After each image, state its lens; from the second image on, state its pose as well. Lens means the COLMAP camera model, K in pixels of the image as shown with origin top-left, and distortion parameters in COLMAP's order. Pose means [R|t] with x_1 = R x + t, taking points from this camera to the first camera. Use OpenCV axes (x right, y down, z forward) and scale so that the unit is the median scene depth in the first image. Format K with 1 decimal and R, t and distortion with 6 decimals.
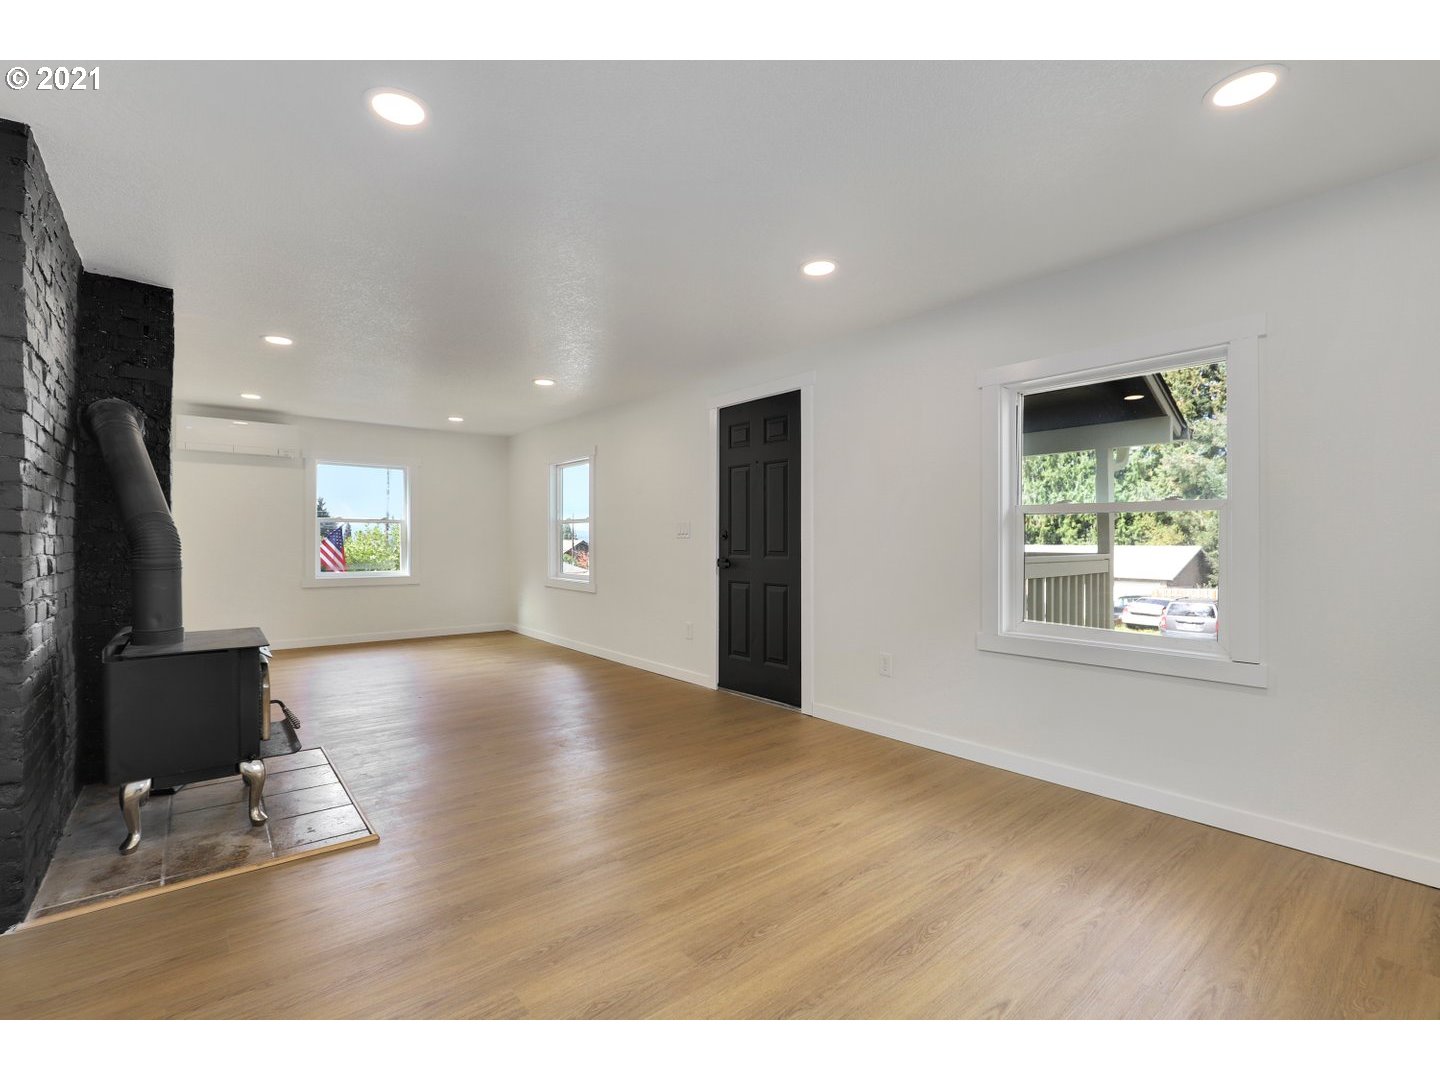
lens RADIAL K [[661.6, 0, 715.5], [0, 661.6, 537.9], [0, 0, 1]] dist [-0.020041, -0.000428]
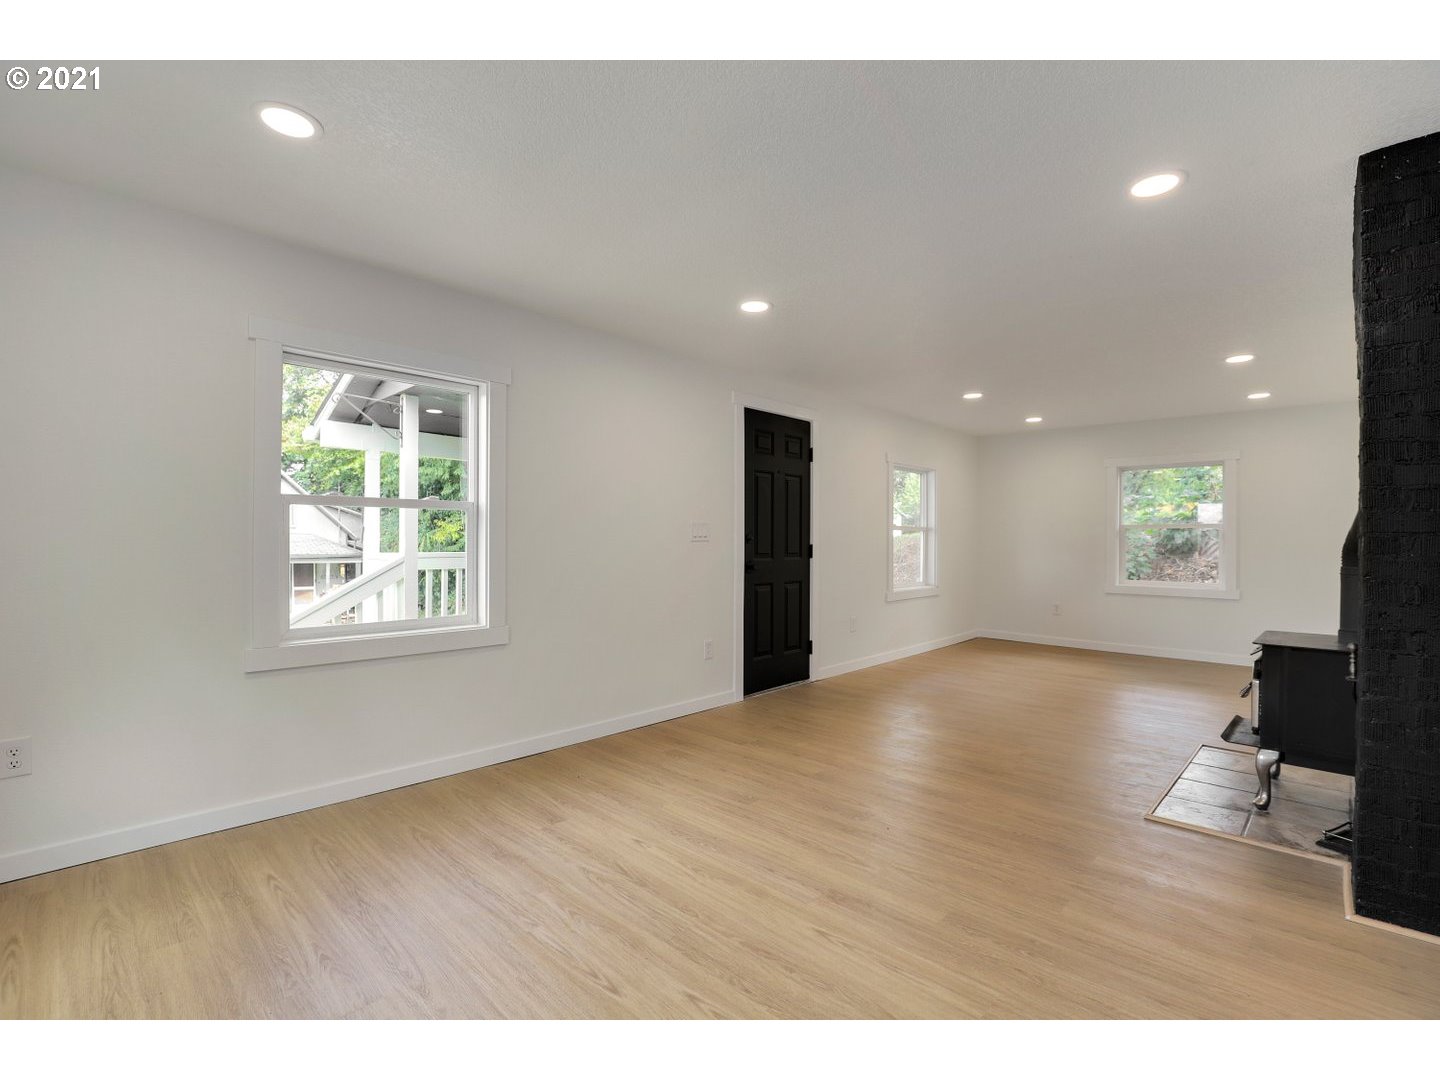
lens RADIAL K [[661.6, 0, 713.4], [0, 661.6, 541.6], [0, 0, 1]] dist [-0.020041, -0.000428]
pose [[-0.120381, -0.007316, 0.992701, -1.001476], [-0.006022, 0.999960, 0.006639, -0.007174], [-0.992709, -0.005179, -0.120421, 1.230952]]
